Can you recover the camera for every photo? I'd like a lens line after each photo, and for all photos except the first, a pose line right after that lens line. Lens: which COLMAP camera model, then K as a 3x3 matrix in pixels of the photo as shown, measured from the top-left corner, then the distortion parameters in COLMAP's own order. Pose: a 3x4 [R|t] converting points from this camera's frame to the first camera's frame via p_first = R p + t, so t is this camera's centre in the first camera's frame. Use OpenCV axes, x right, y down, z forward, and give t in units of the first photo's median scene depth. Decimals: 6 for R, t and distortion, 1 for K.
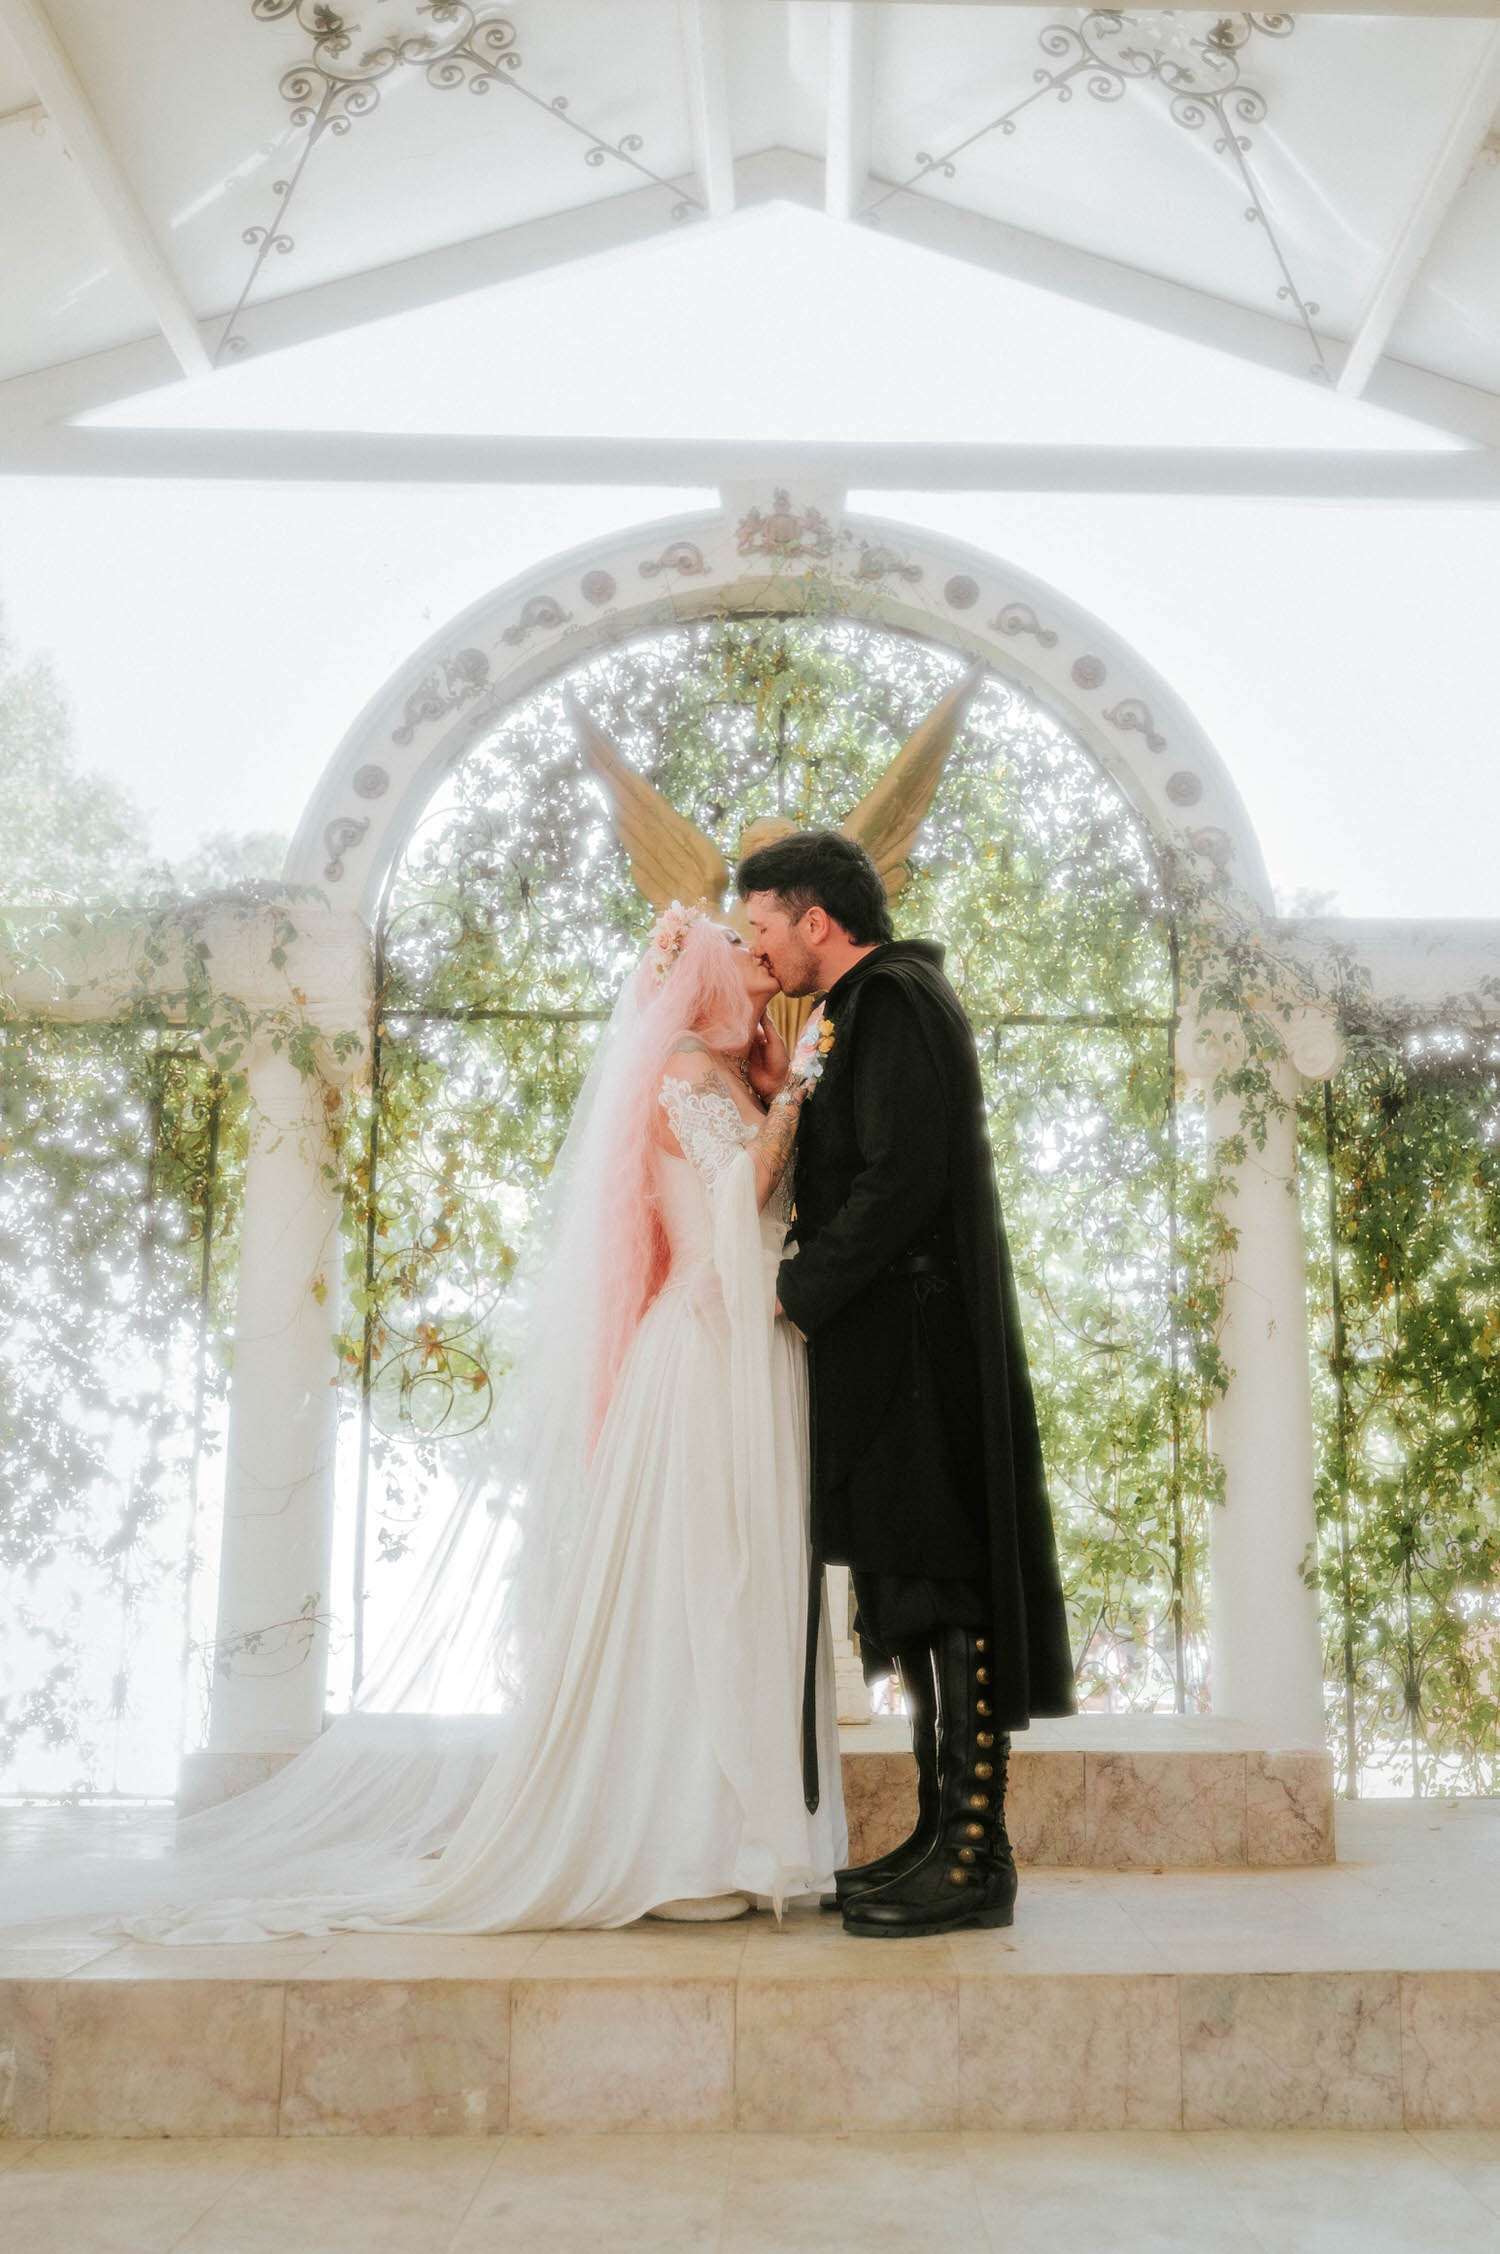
lens RADIAL K [[2293.2, 0, 882.7], [0, 2293.2, 1211.8], [0, 0, 1]] dist [-0.005726, 0.002583]
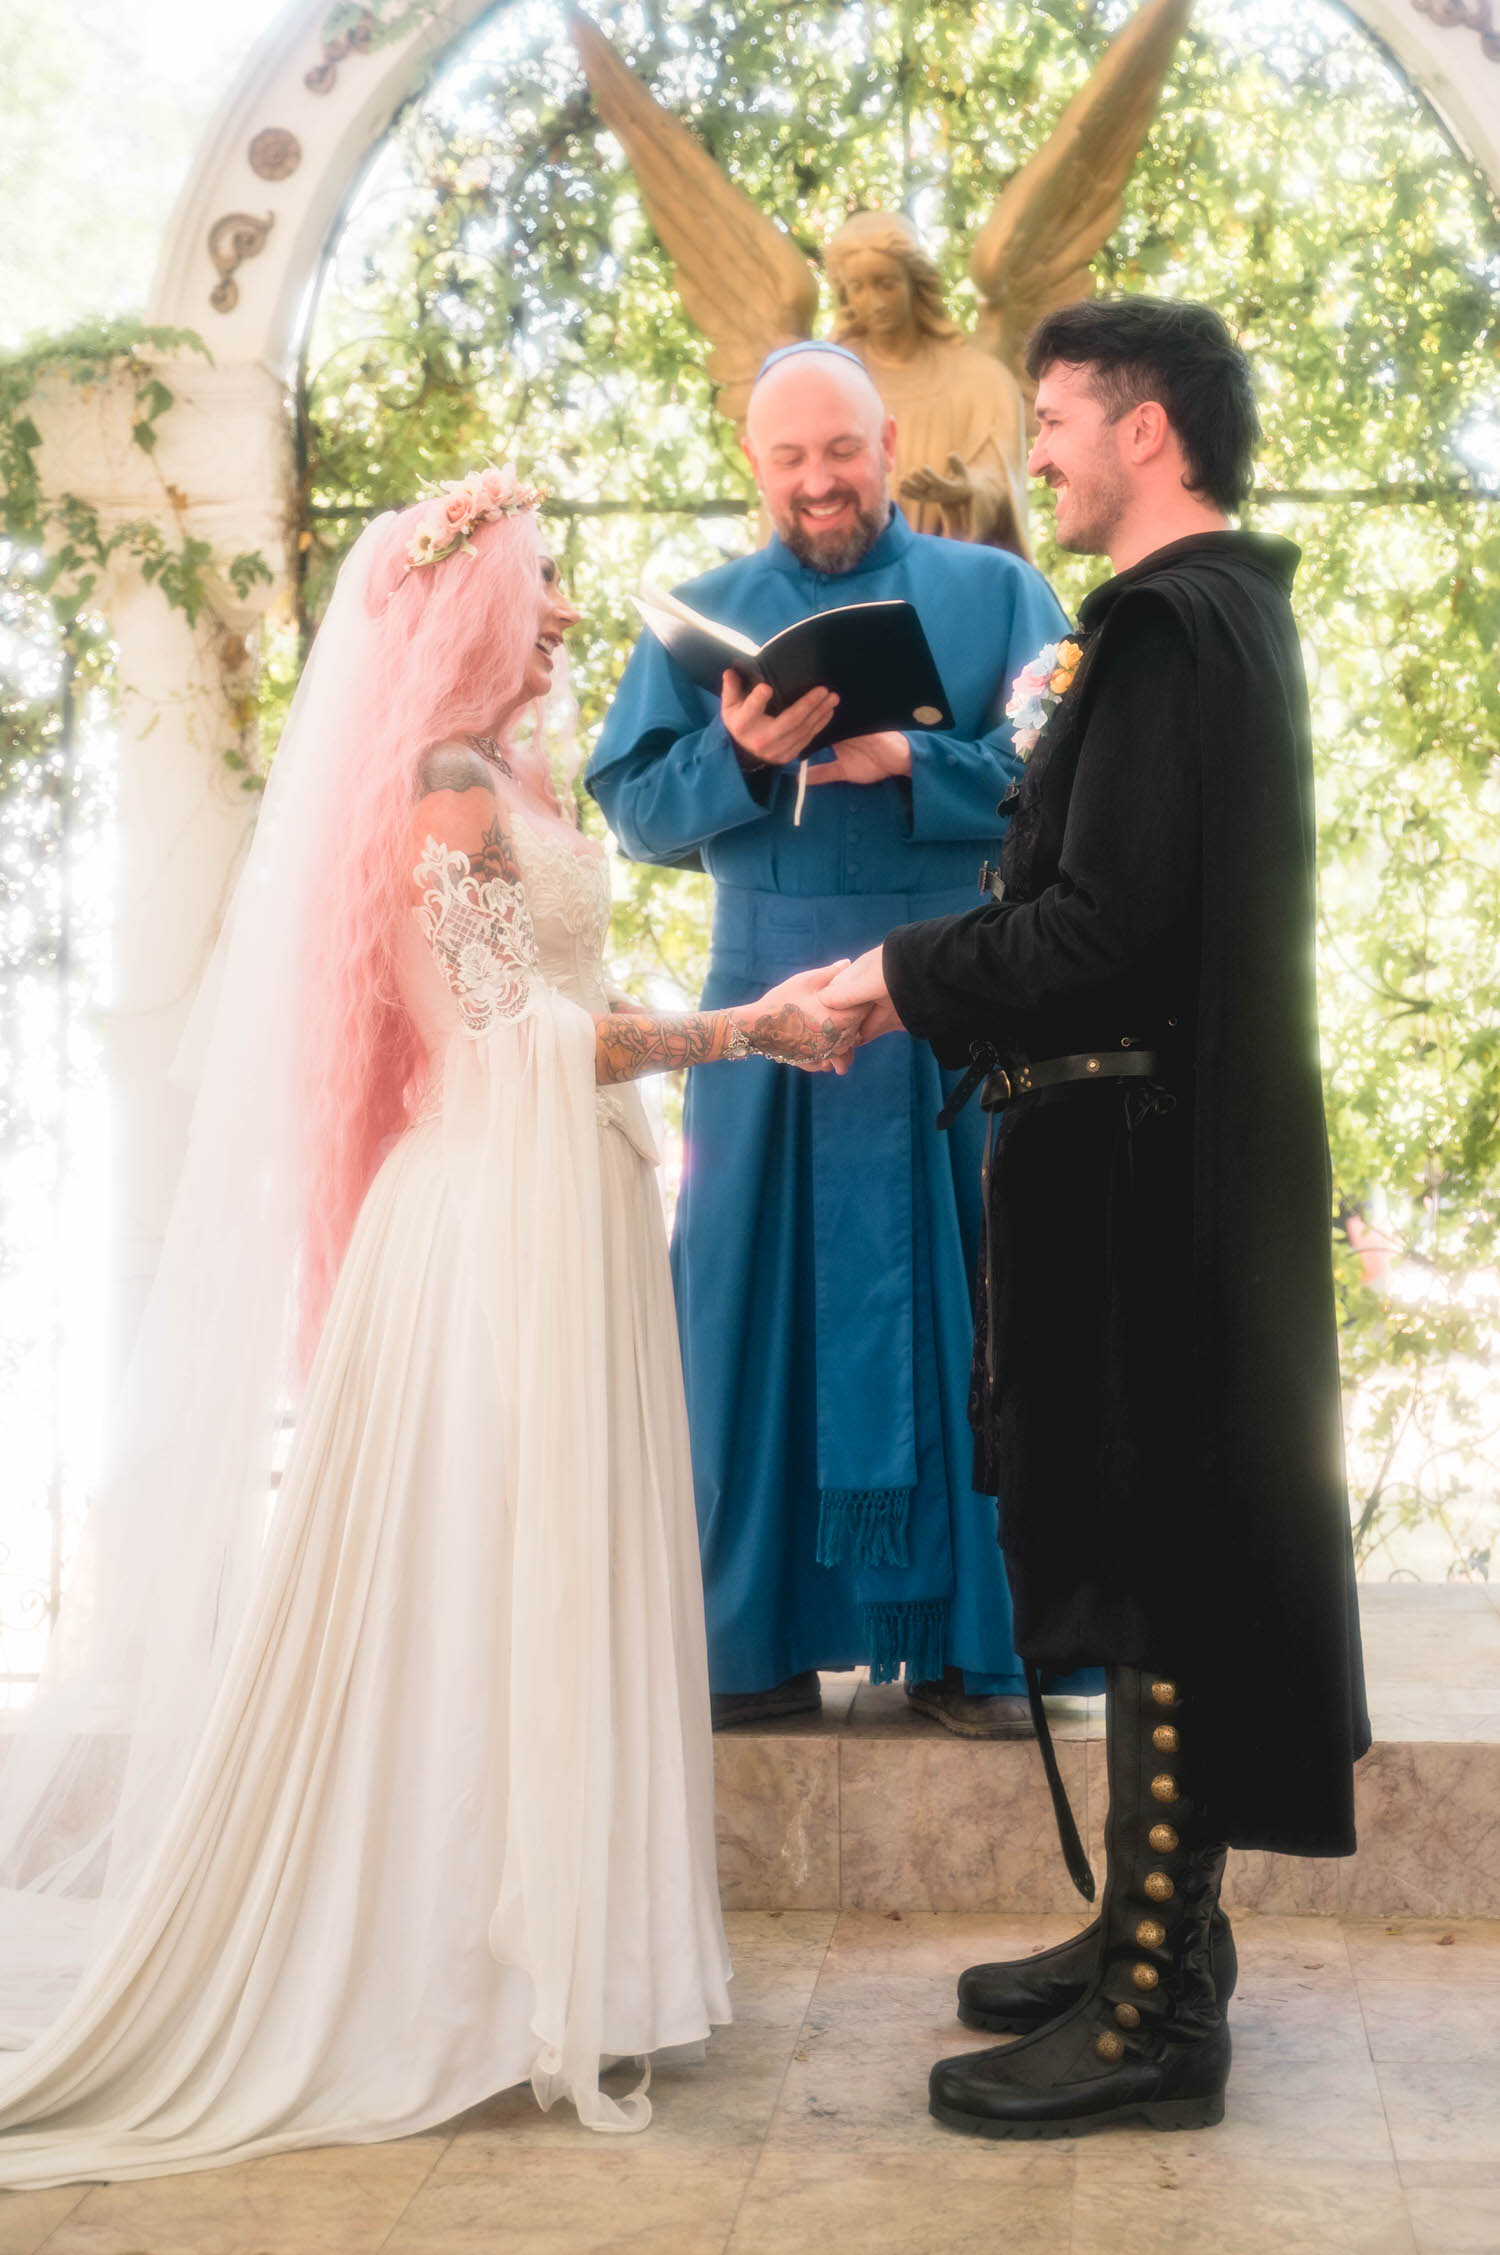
lens RADIAL K [[3248.5, 0, 913.2], [0, 3248.5, 899.5], [0, 0, 1]] dist [0.012141, 0.049179]
pose [[0.995374, -0.011479, -0.095384, 0.043810], [0.022113, 0.993554, 0.111184, -0.077416], [0.093493, -0.112779, 0.989212, 0.080305]]
